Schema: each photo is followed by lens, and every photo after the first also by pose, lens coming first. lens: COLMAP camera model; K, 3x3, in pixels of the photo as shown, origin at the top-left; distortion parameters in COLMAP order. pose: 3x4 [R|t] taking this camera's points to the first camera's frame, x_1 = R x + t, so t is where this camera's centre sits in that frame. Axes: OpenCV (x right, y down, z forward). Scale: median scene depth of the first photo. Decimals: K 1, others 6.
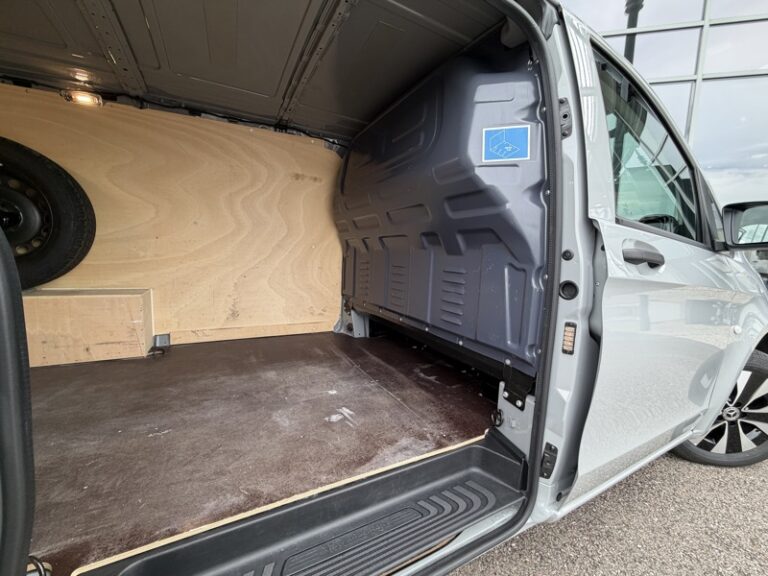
lens RADIAL K [[304.8, 0, 384.0], [0, 304.8, 288.0], [0, 0, 1]] dist [-0.000041, 0.000105]
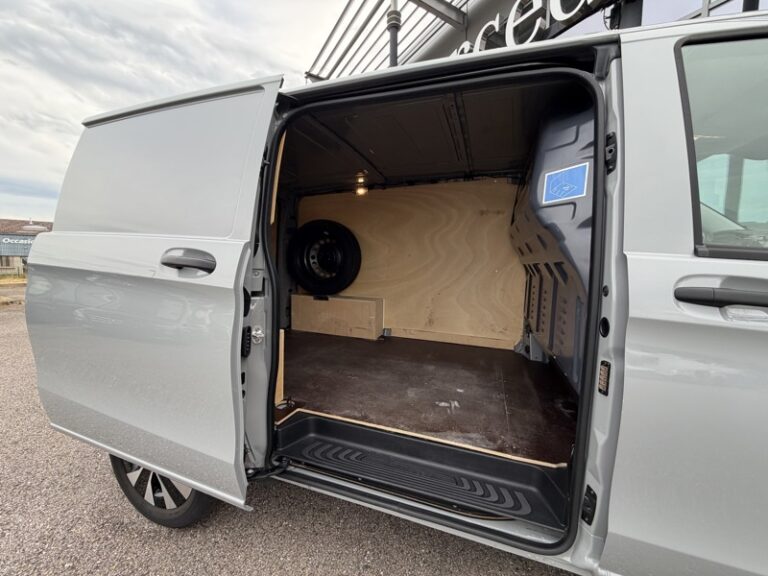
lens RADIAL K [[304.8, 0, 384.0], [0, 304.8, 288.0], [0, 0, 1]] dist [-0.000041, 0.000105]
pose [[0.683232, 0.041160, -0.729041, 0.514459], [-0.082463, 0.996372, -0.021029, -0.024475], [0.725530, 0.074486, 0.684147, -0.112323]]
